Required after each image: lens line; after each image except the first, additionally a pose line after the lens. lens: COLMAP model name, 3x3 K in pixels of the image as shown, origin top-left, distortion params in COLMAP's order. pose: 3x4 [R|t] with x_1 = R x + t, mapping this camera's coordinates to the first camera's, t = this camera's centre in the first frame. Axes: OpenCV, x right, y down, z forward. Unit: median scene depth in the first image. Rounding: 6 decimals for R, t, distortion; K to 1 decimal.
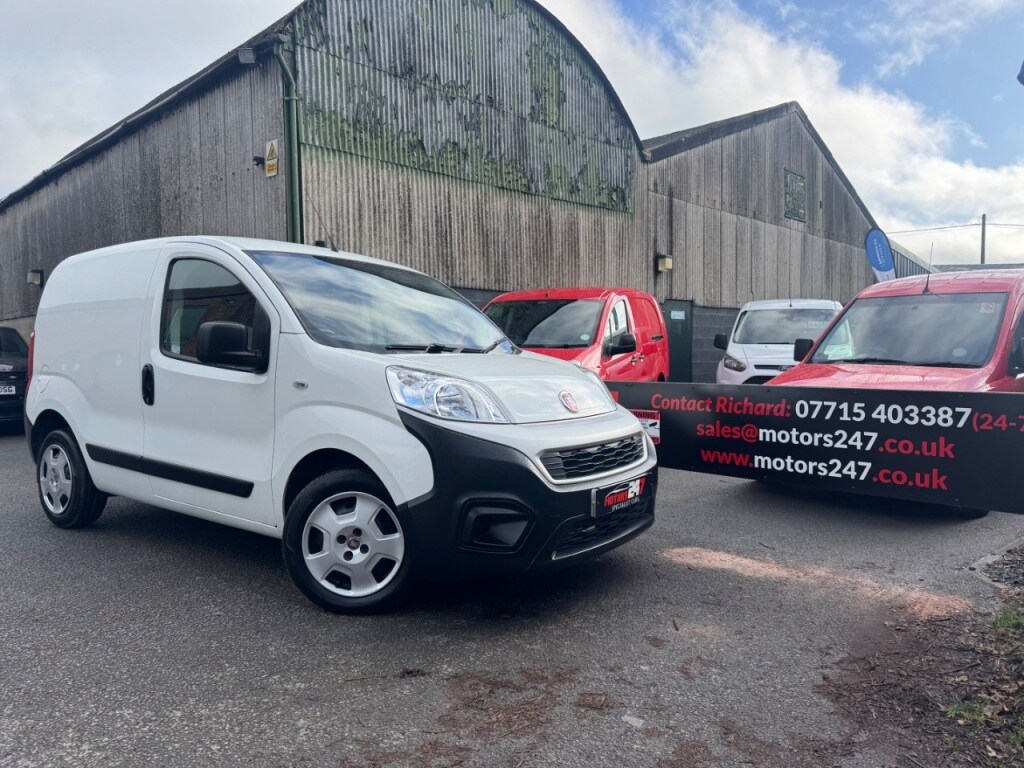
lens RADIAL K [[721.8, 0, 512.9], [0, 721.8, 383.8], [0, 0, 1]] dist [0.041864, -0.057233]
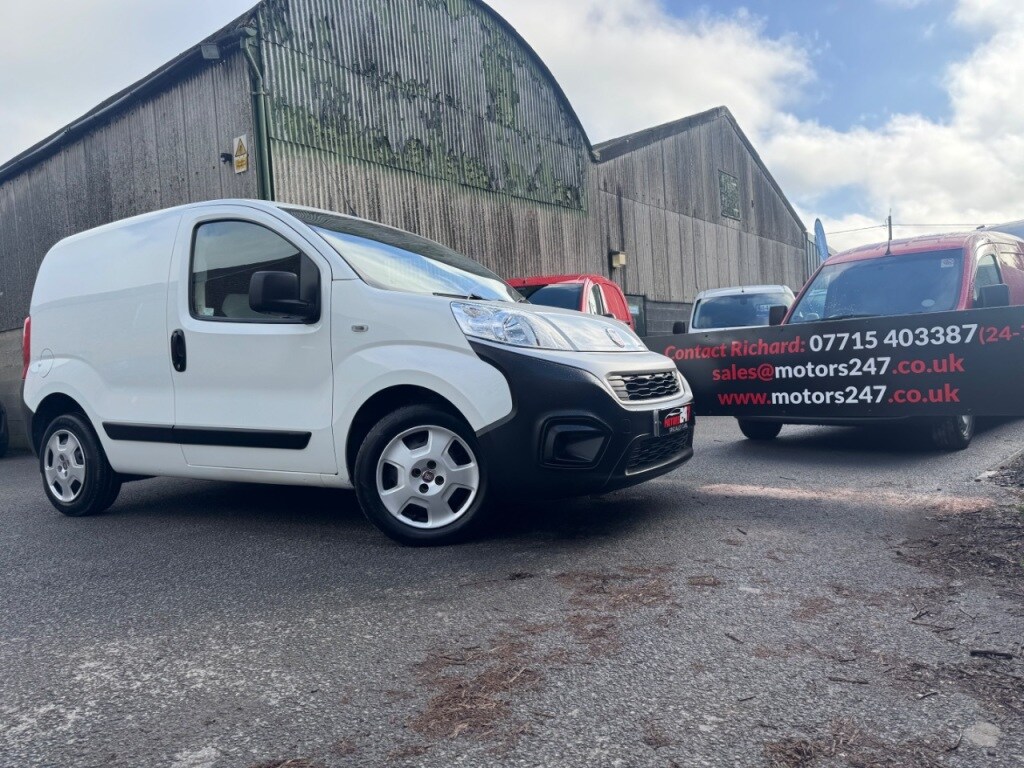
lens RADIAL K [[721.8, 0, 517.2], [0, 721.8, 386.3], [0, 0, 1]] dist [0.041864, -0.057233]
pose [[0.993618, -0.054284, 0.098877, -0.072572], [0.056855, 0.998109, -0.023370, 0.048146], [-0.097422, 0.028843, 0.994825, -0.008363]]
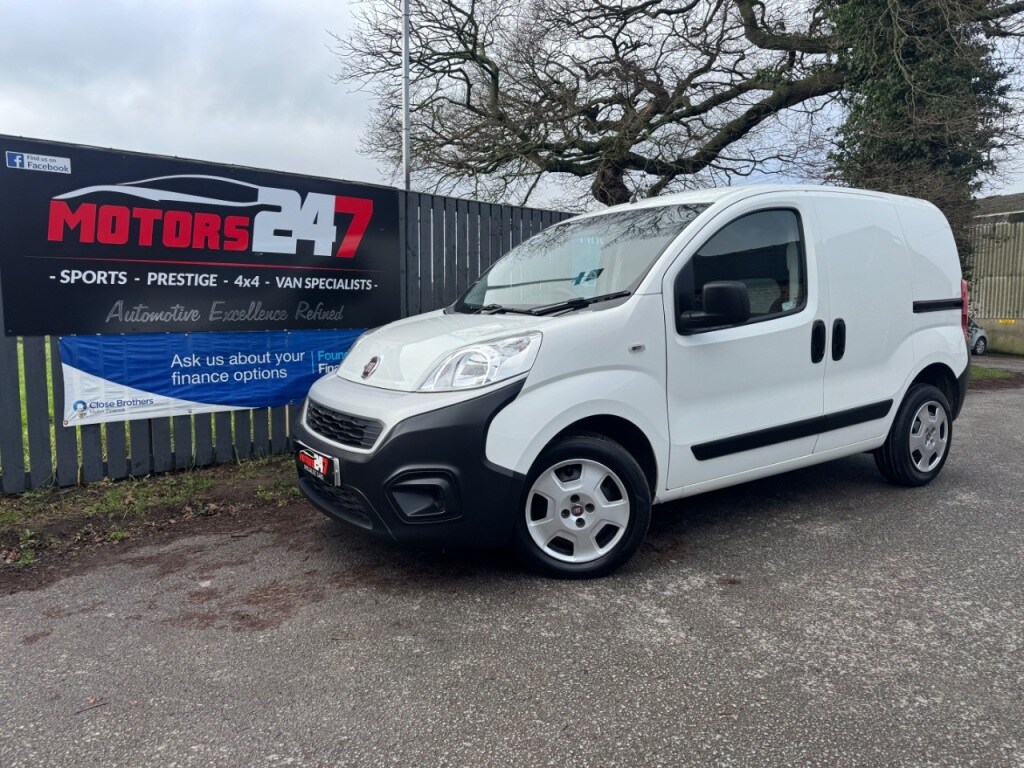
lens RADIAL K [[707.4, 0, 517.7], [0, 707.4, 373.8], [0, 0, 1]] dist [0.028618, -0.027577]
pose [[-0.932706, -0.031176, 0.359288, -0.245886], [0.017686, 0.991104, 0.131912, -0.030844], [-0.360204, 0.129390, -0.923857, 0.558579]]
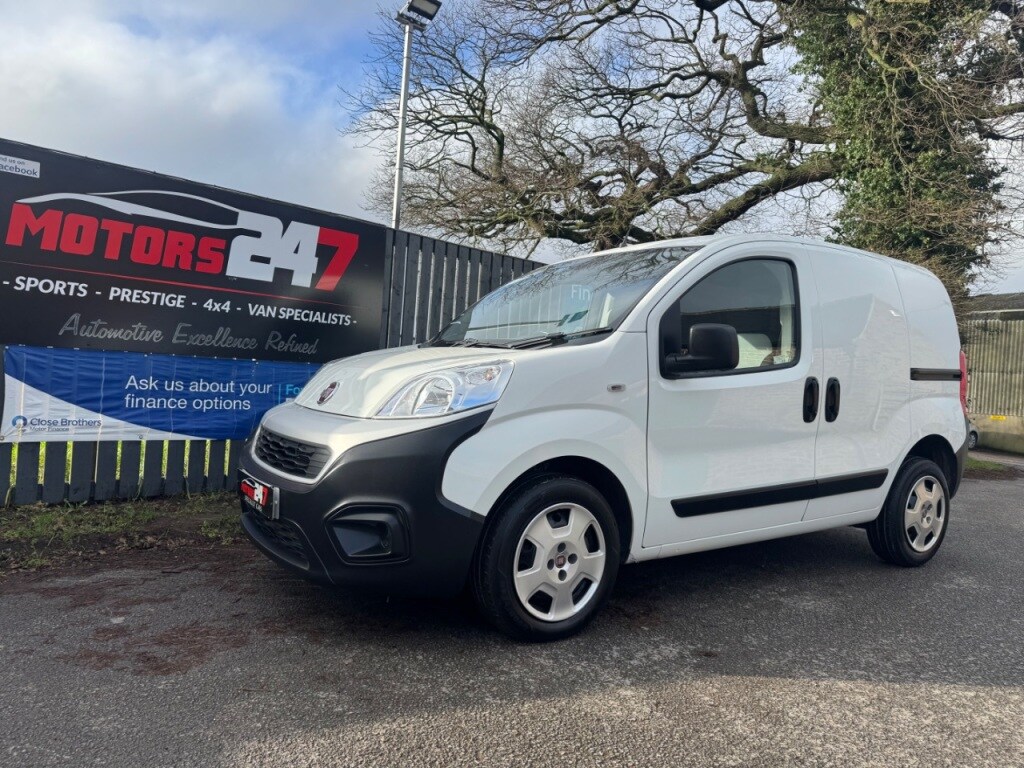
lens RADIAL K [[707.4, 0, 516.9], [0, 707.4, 380.6], [0, 0, 1]] dist [0.028618, -0.027577]
pose [[-0.933236, -0.060518, 0.354129, -0.246998], [-0.047355, 0.997831, 0.045729, -0.010157], [-0.356129, 0.025907, -0.934078, 0.527038]]
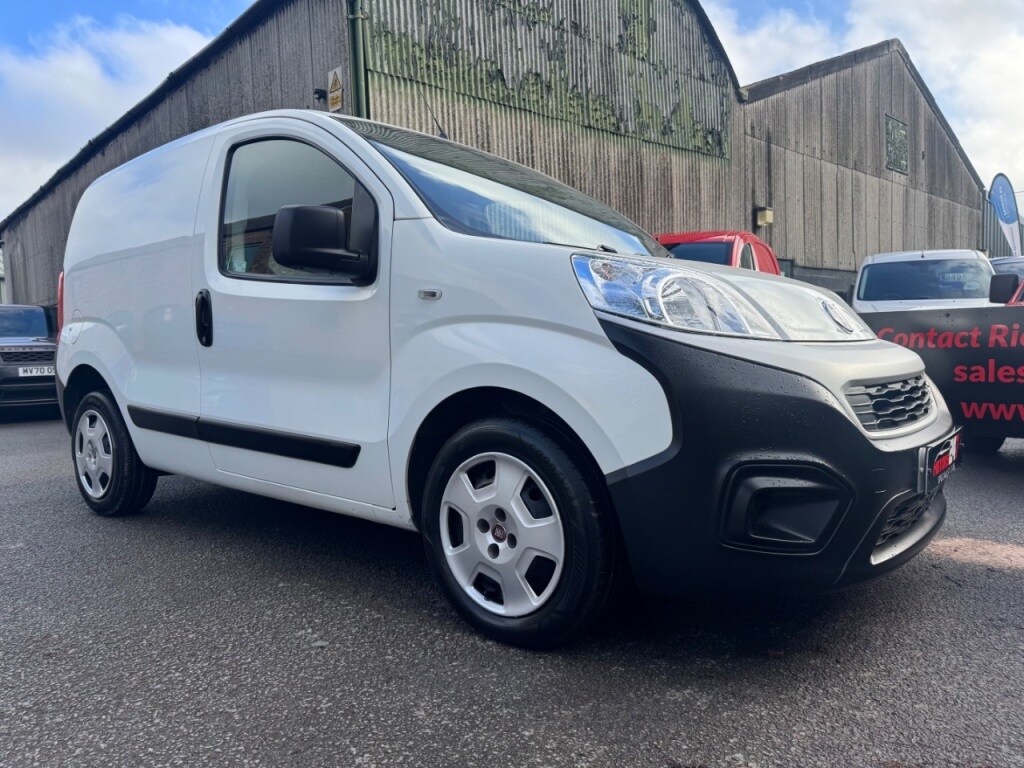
lens RADIAL K [[721.8, 0, 509.8], [0, 721.8, 387.0], [0, 0, 1]] dist [0.041864, -0.057233]
pose [[0.997677, -0.017176, -0.065923, -0.073180], [0.018492, 0.999640, 0.019419, 0.029953], [0.065566, -0.020593, 0.997636, 0.142691]]
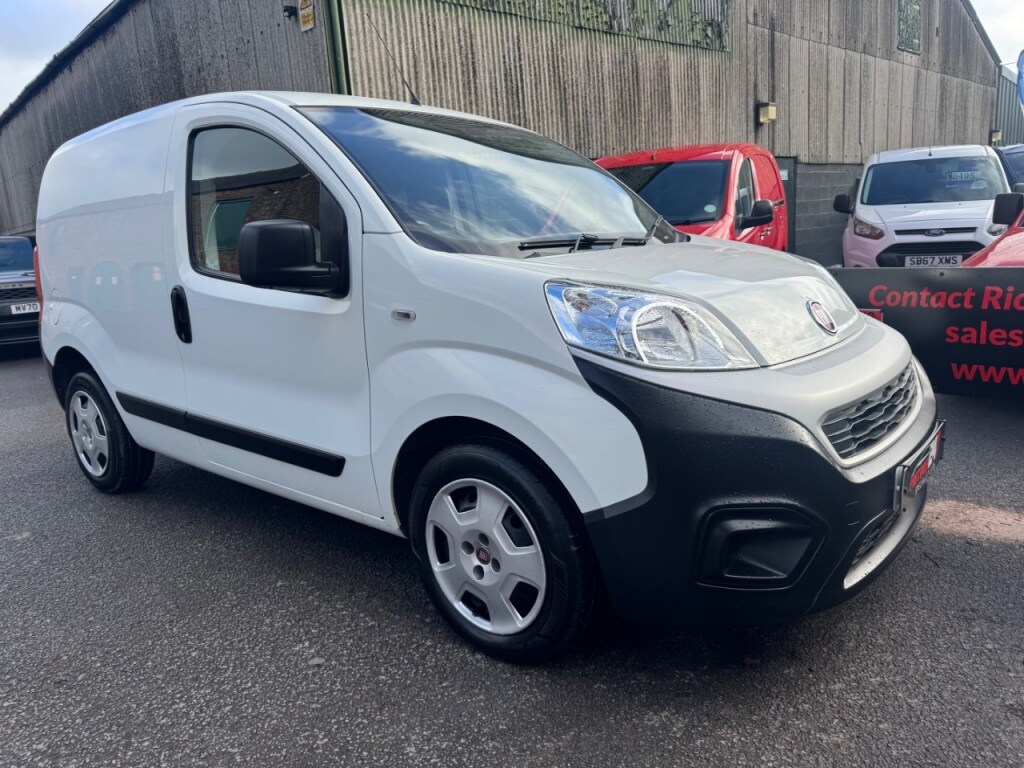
lens RADIAL K [[721.8, 0, 511.3], [0, 721.8, 382.0], [0, 0, 1]] dist [0.041864, -0.057233]
pose [[0.996316, -0.044498, -0.073311, -0.062986], [0.055798, 0.985518, 0.160130, -0.015059], [0.065123, -0.163631, 0.984370, 0.149702]]
